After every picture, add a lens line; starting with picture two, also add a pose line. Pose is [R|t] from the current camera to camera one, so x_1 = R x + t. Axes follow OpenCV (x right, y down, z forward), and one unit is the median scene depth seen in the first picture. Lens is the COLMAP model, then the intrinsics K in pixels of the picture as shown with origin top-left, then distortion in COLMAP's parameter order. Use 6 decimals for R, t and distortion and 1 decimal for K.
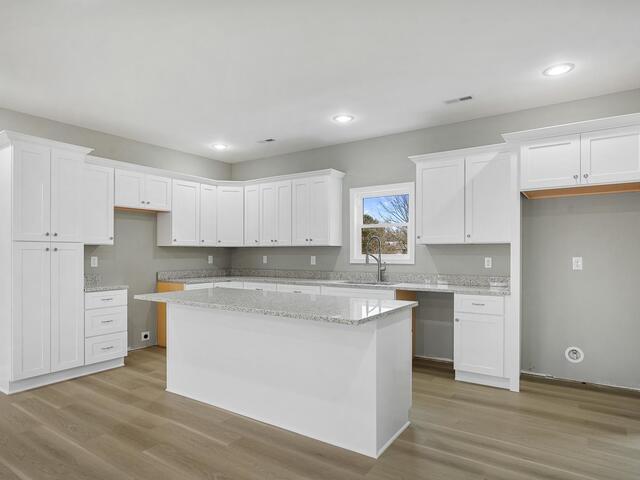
lens RADIAL K [[389.5, 0, 318.1], [0, 389.5, 254.1], [0, 0, 1]] dist [-0.006041, 0.004427]
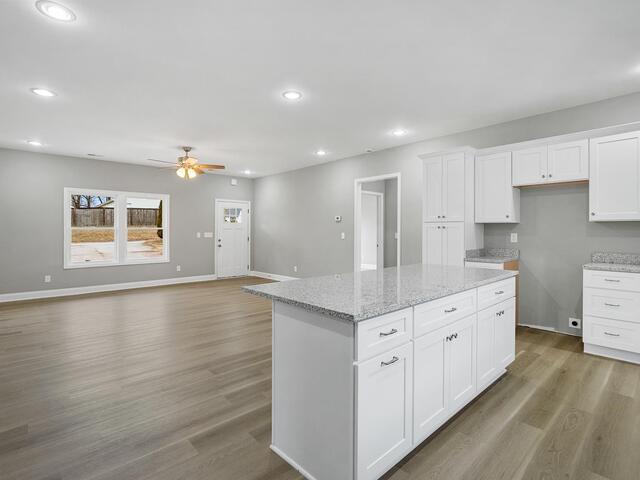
lens RADIAL K [[326.5, 0, 325.1], [0, 326.5, 232.2], [0, 0, 1]] dist [-0.000018, -0.000326]
pose [[-0.211345, 0.005646, -0.977395, 0.440199], [-0.003601, 0.999972, 0.006555, -0.000904], [0.977405, 0.004905, -0.211318, 0.644821]]
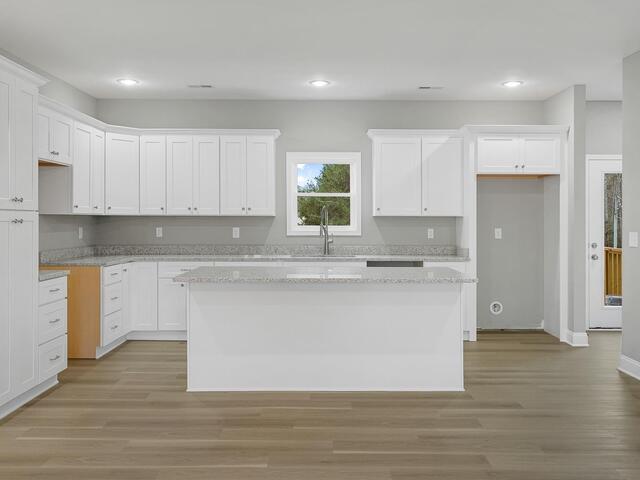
lens RADIAL K [[558.7, 0, 327.1], [0, 558.7, 222.9], [0, 0, 1]] dist [-0.003819, -0.004613]
pose [[0.819968, -0.000016, 0.572410, -0.618515], [-0.002307, 0.999992, 0.003332, -0.011008], [-0.572405, -0.004053, 0.819961, -0.111991]]
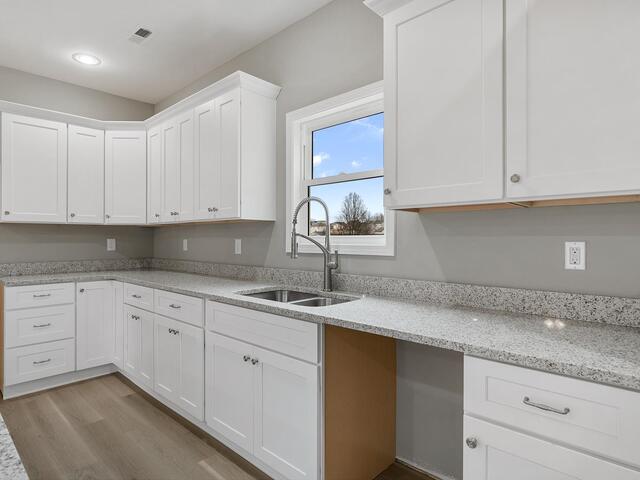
lens RADIAL K [[369.7, 0, 320.9], [0, 369.7, 237.7], [0, 0, 1]] dist [-0.013094, 0.006988]
pose [[0.988549, 0.000010, -0.150902, 0.220945], [-0.000709, 0.999989, -0.004578, 0.006054], [0.150900, 0.004632, 0.988538, 0.541982]]
